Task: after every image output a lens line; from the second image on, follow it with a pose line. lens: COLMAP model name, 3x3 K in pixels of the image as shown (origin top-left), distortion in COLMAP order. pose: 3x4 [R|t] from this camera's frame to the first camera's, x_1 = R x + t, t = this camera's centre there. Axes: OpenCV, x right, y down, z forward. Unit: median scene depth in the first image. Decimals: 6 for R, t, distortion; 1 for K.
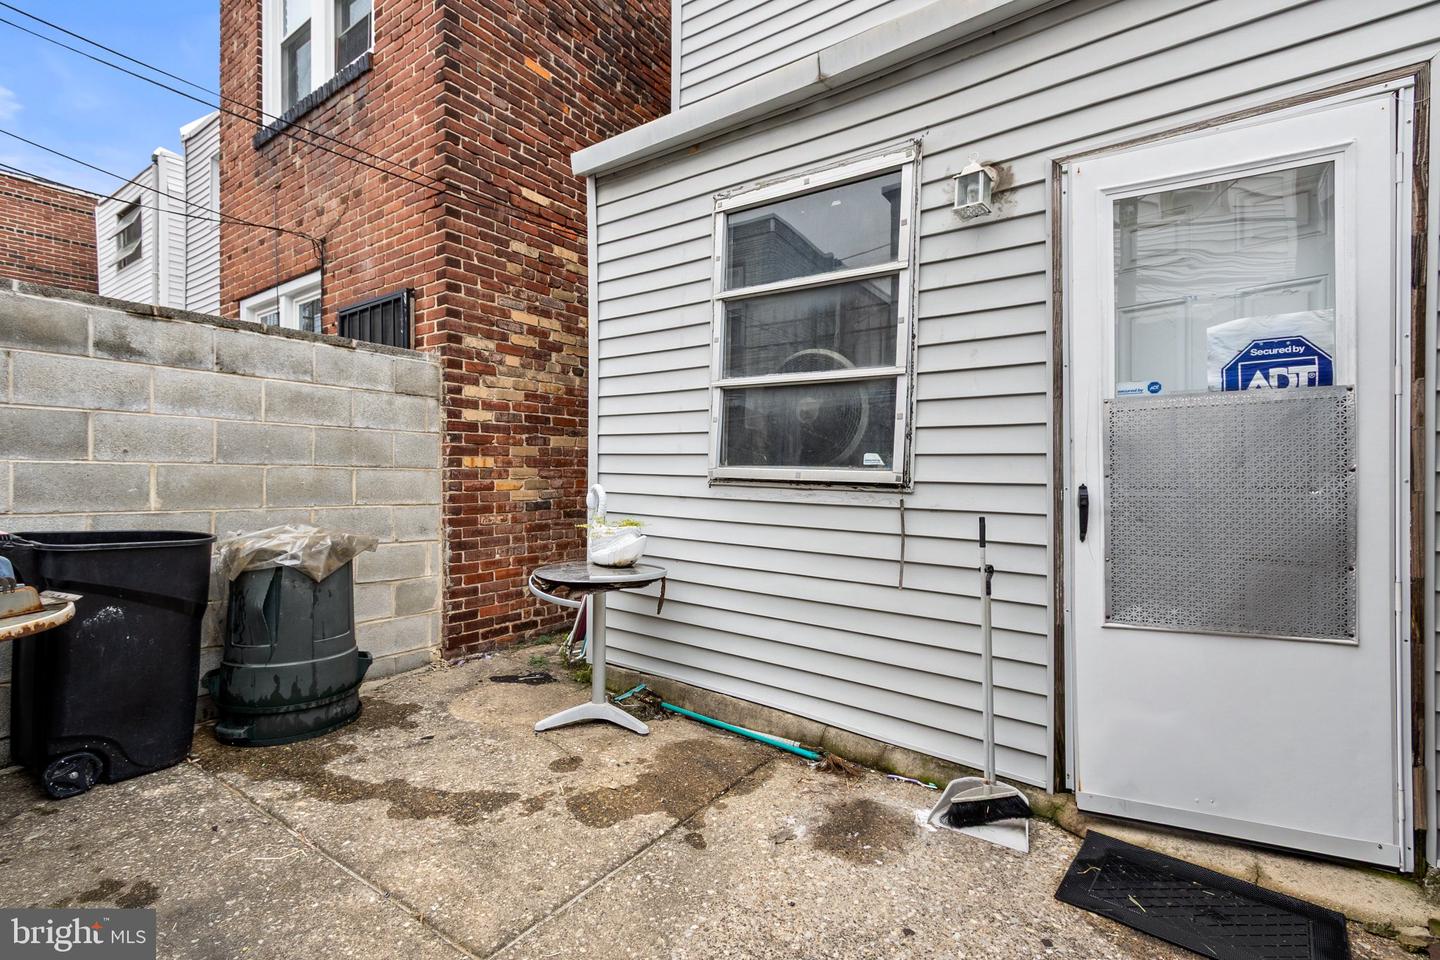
lens RADIAL K [[655.9, 0, 714.8], [0, 655.9, 480.4], [0, 0, 1]] dist [0.004252, -0.003380]
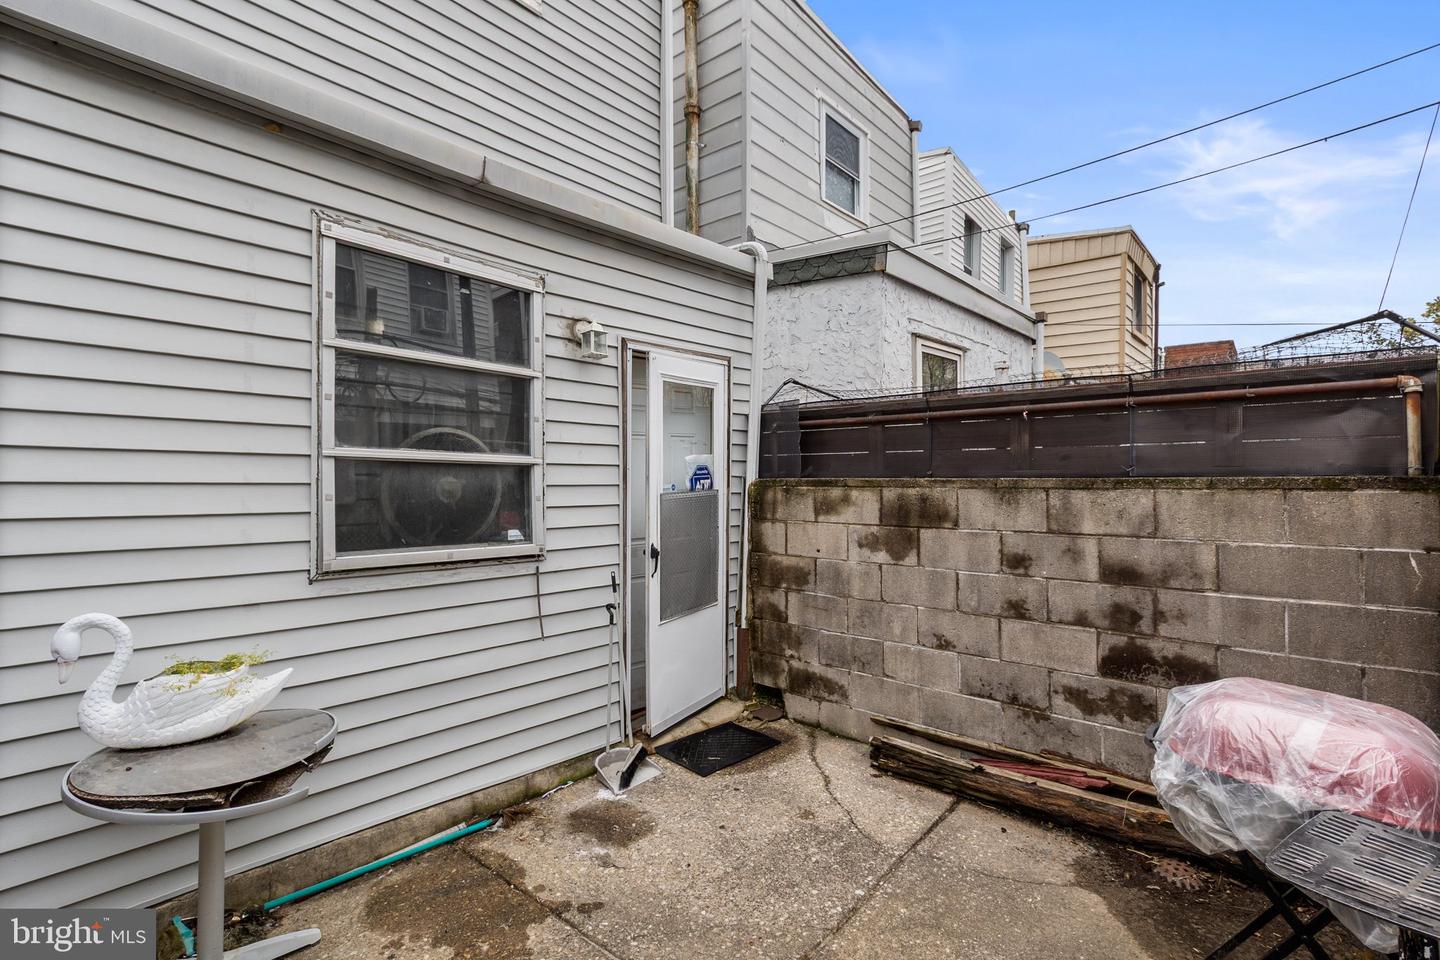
lens RADIAL K [[655.9, 0, 718.0], [0, 655.9, 469.3], [0, 0, 1]] dist [0.004252, -0.003380]
pose [[0.086602, 0.003023, 0.996238, -0.903645], [0.008748, 0.999955, -0.003794, -0.144468], [-0.996205, 0.009044, 0.086572, 0.560697]]
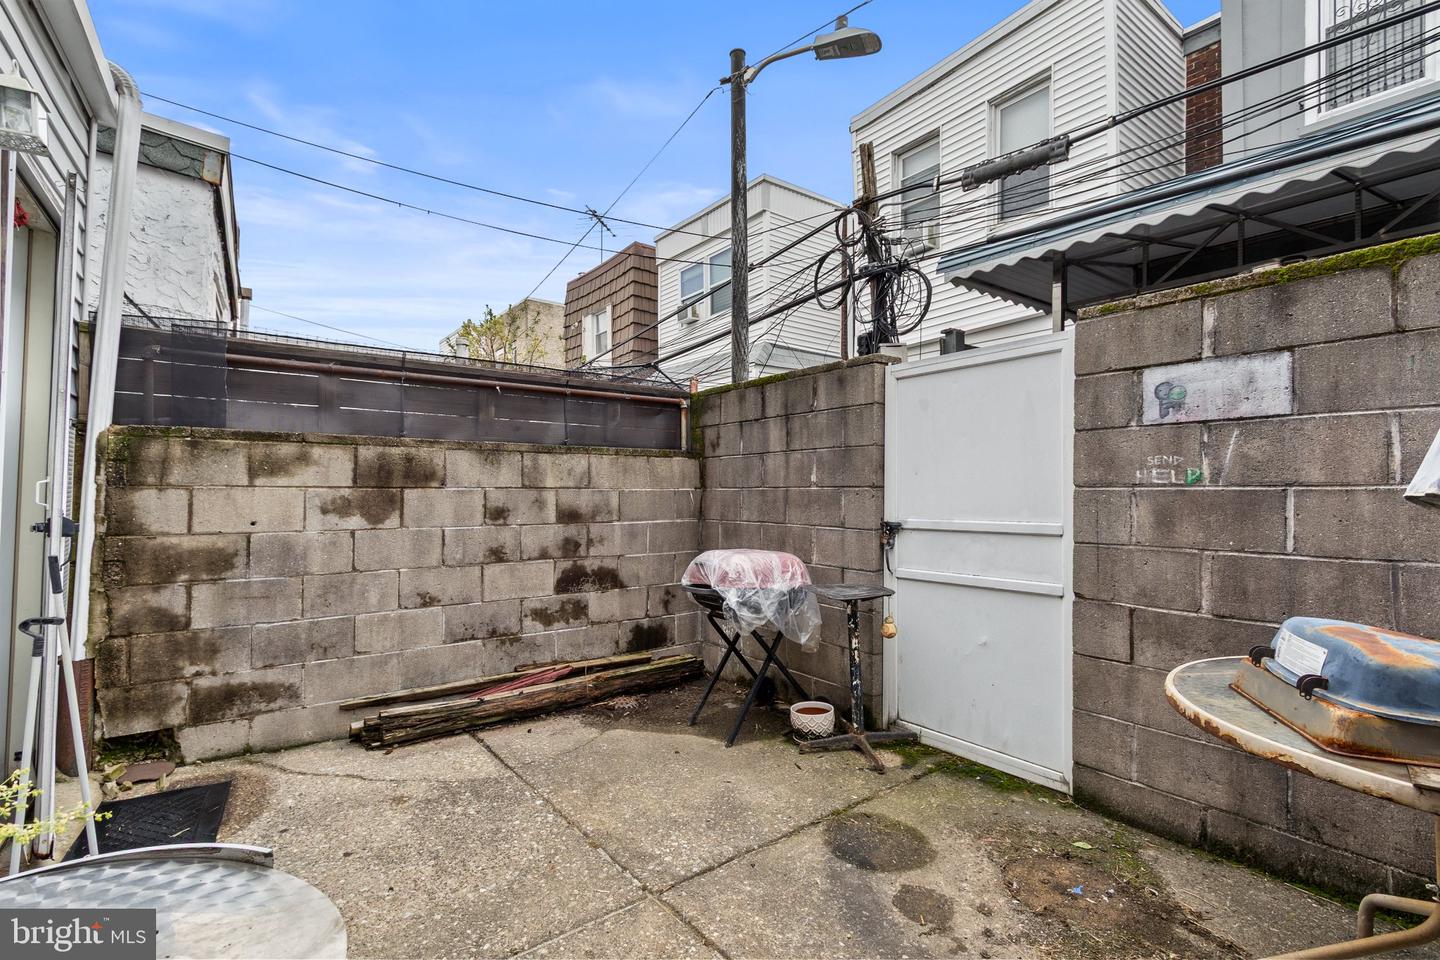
lens RADIAL K [[655.9, 0, 713.2], [0, 655.9, 481.7], [0, 0, 1]] dist [0.004252, -0.003380]
pose [[-0.951746, -0.004551, 0.306854, -0.518596], [-0.008885, 0.999879, -0.012730, -0.027426], [-0.306759, -0.014842, -0.951672, 1.326737]]
